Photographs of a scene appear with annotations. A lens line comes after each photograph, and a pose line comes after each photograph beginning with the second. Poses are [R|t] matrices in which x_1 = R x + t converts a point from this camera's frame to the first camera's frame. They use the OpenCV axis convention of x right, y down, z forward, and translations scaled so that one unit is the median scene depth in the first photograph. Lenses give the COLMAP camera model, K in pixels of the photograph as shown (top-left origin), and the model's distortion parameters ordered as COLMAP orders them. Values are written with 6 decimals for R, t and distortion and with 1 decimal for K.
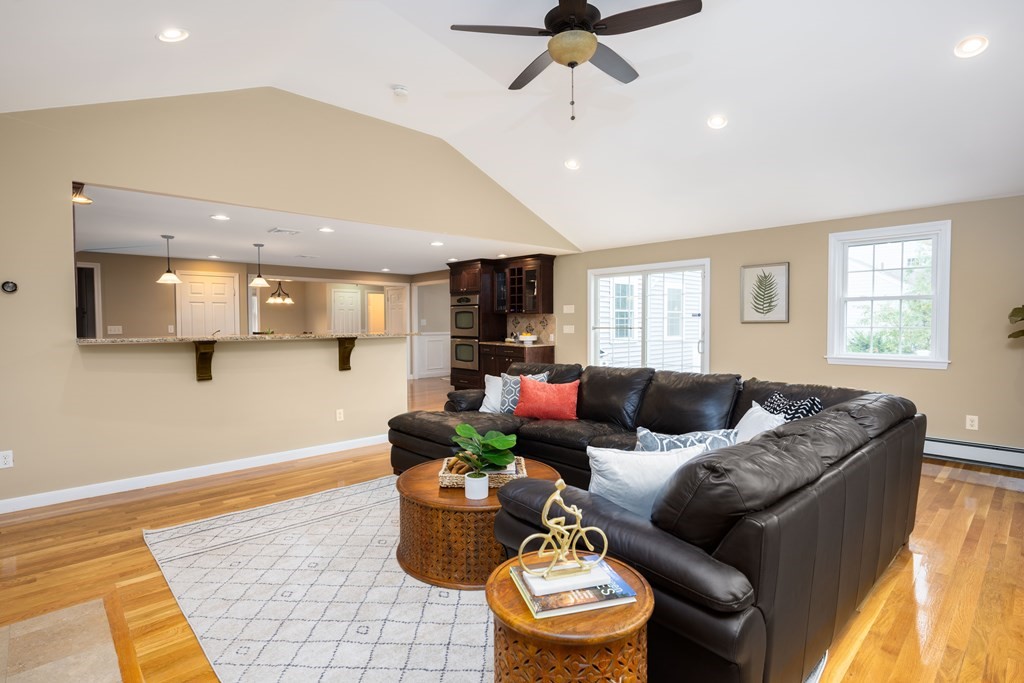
lens RADIAL K [[501.7, 0, 511.6], [0, 501.7, 338.7], [0, 0, 1]] dist [-0.004742, 0.001755]
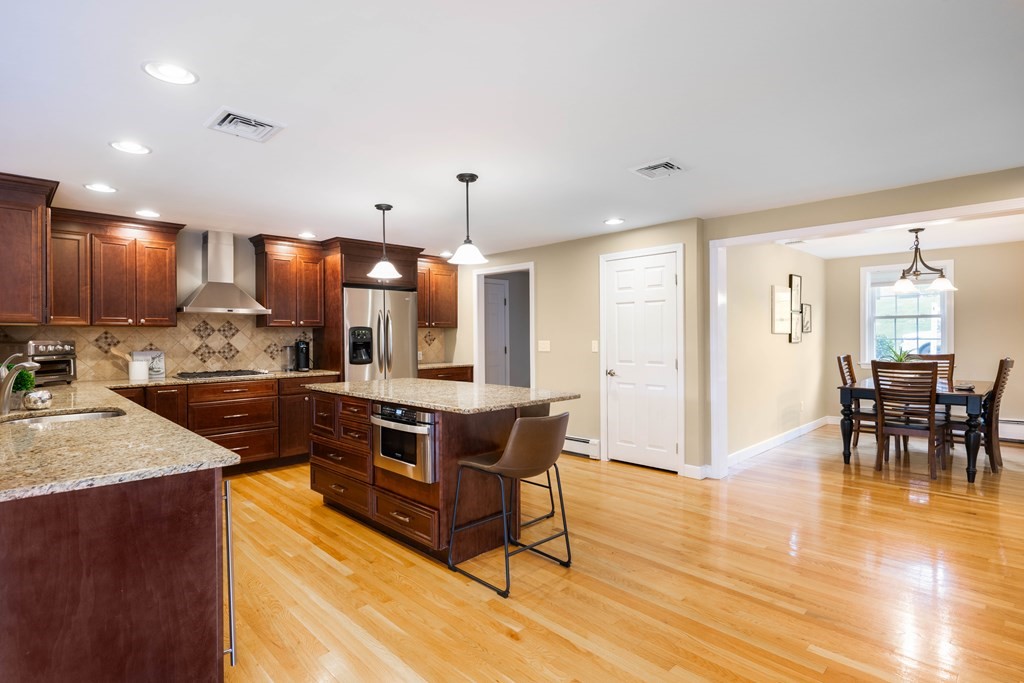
lens RADIAL K [[514.9, 0, 507.7], [0, 514.9, 339.1], [0, 0, 1]] dist [-0.002223, -0.001303]
pose [[0.016655, 0.008952, -0.999821, -0.008881], [-0.029933, 0.999516, 0.008451, -0.038899], [0.999413, 0.029787, 0.016915, 1.105195]]
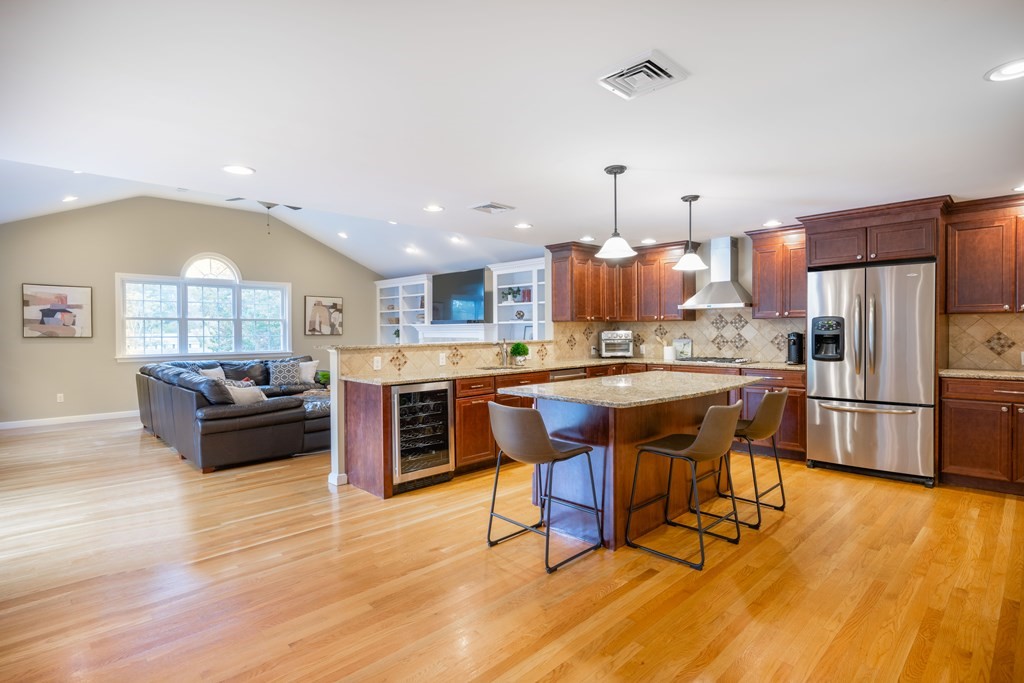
lens RADIAL K [[514.9, 0, 515.1], [0, 514.9, 335.6], [0, 0, 1]] dist [-0.002223, -0.001303]
pose [[-0.999730, 0.010189, -0.020888, -0.426727], [0.009221, 0.998903, 0.045918, -0.055481], [0.021333, 0.045713, -0.998727, 1.598082]]
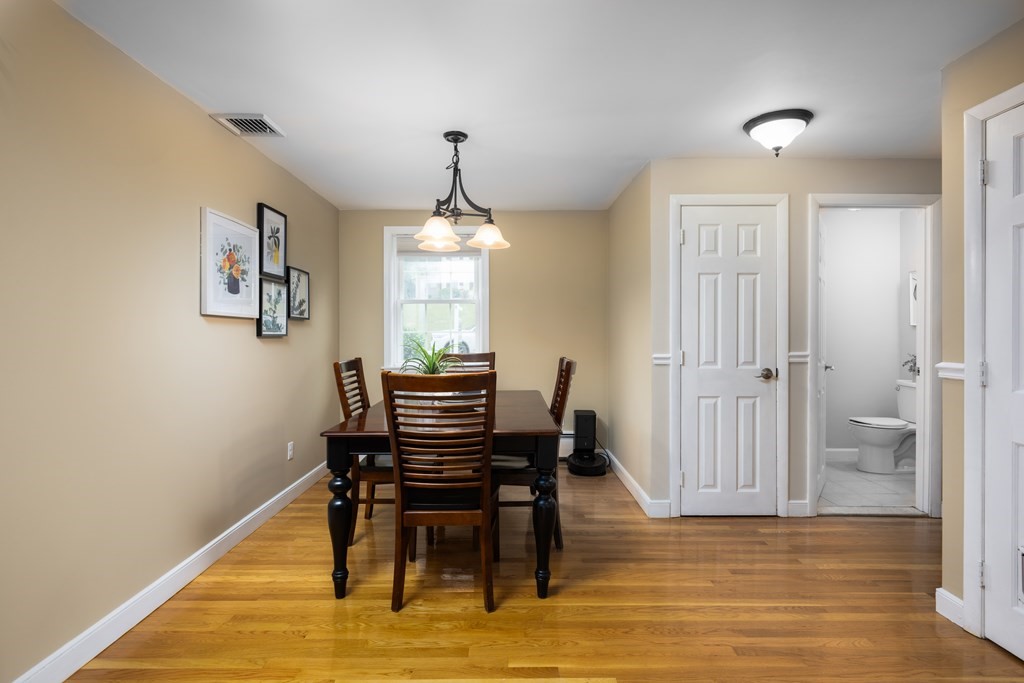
lens RADIAL K [[501.7, 0, 509.3], [0, 501.7, 336.1], [0, 0, 1]] dist [-0.004742, 0.001755]
pose [[0.735215, 0.003365, -0.677826, -0.471286], [-0.023152, 0.999529, -0.020150, -0.036427], [0.677439, 0.030507, 0.734946, 1.467584]]
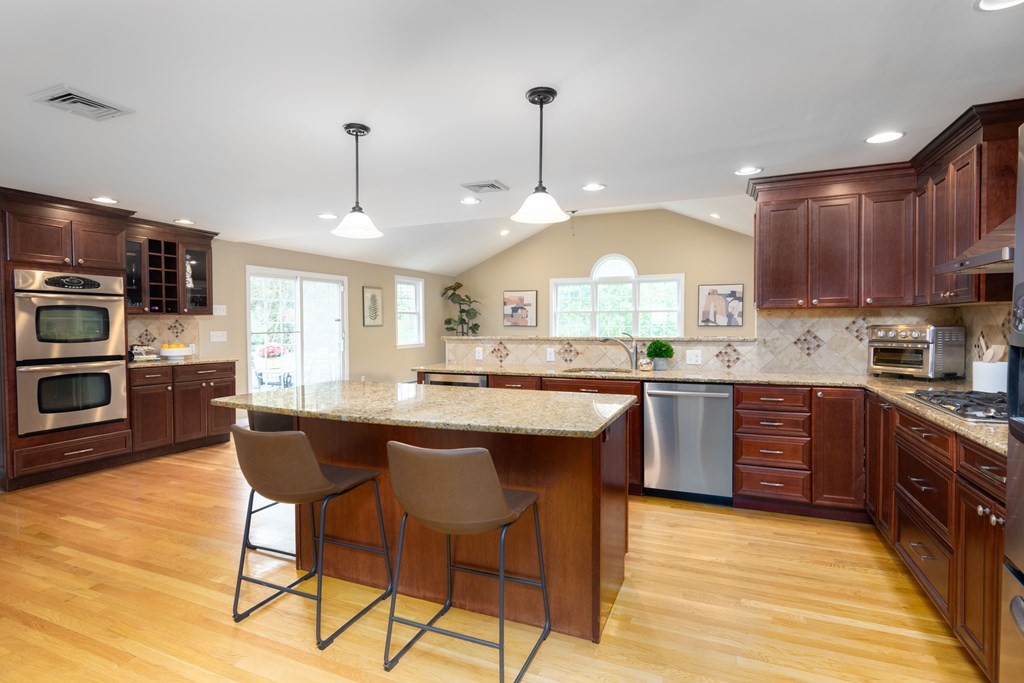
lens RADIAL K [[514.9, 0, 509.0], [0, 514.9, 338.2], [0, 0, 1]] dist [-0.002223, -0.001303]
pose [[-0.395995, -0.021637, 0.917998, -0.987442], [0.038489, 0.998453, 0.040136, -0.037507], [-0.917445, 0.051227, -0.394550, 1.130919]]
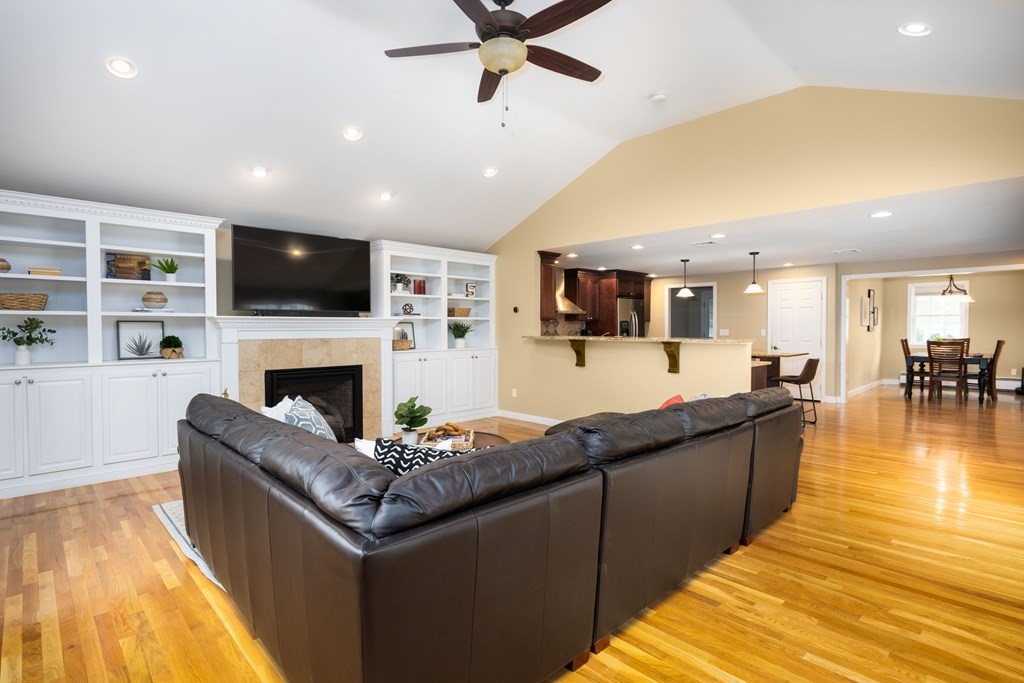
lens RADIAL K [[501.7, 0, 508.2], [0, 501.7, 335.4], [0, 0, 1]] dist [-0.004742, 0.001755]
pose [[0.012245, 0.021131, -0.999702, 0.575562], [-0.033410, 0.999227, 0.020712, -0.021120], [0.999367, 0.033147, 0.012942, 0.510727]]
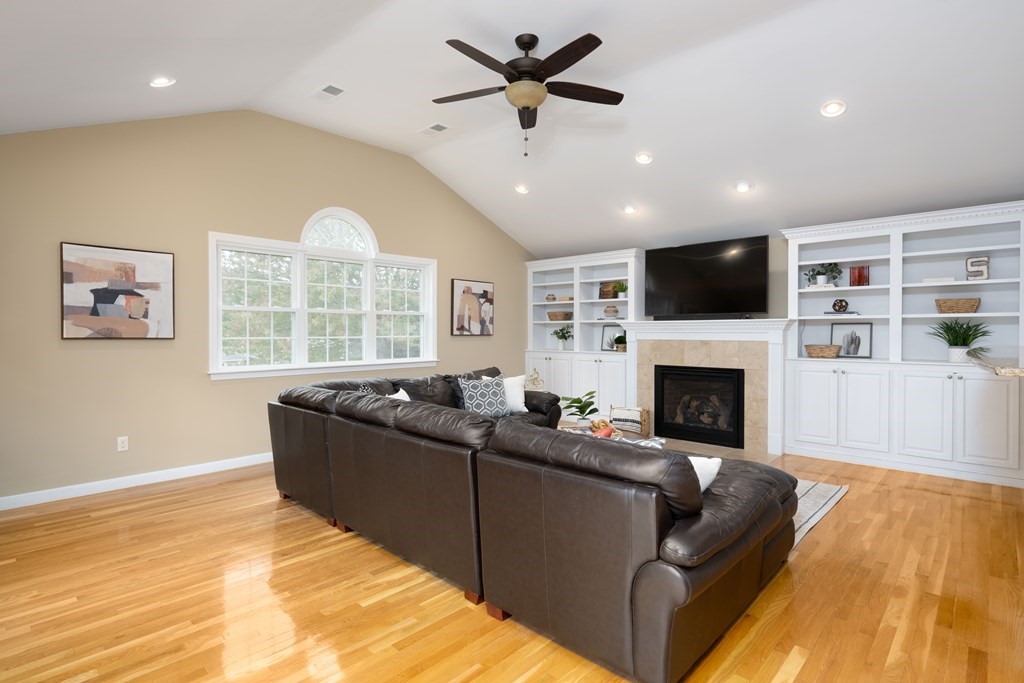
lens RADIAL K [[514.9, 0, 515.4], [0, 514.9, 333.9], [0, 0, 1]] dist [-0.002223, -0.001303]
pose [[-0.997860, 0.007089, -0.064997, 0.114266], [0.004340, 0.999094, 0.042328, -0.040062], [0.065238, 0.041955, -0.996987, 1.114201]]
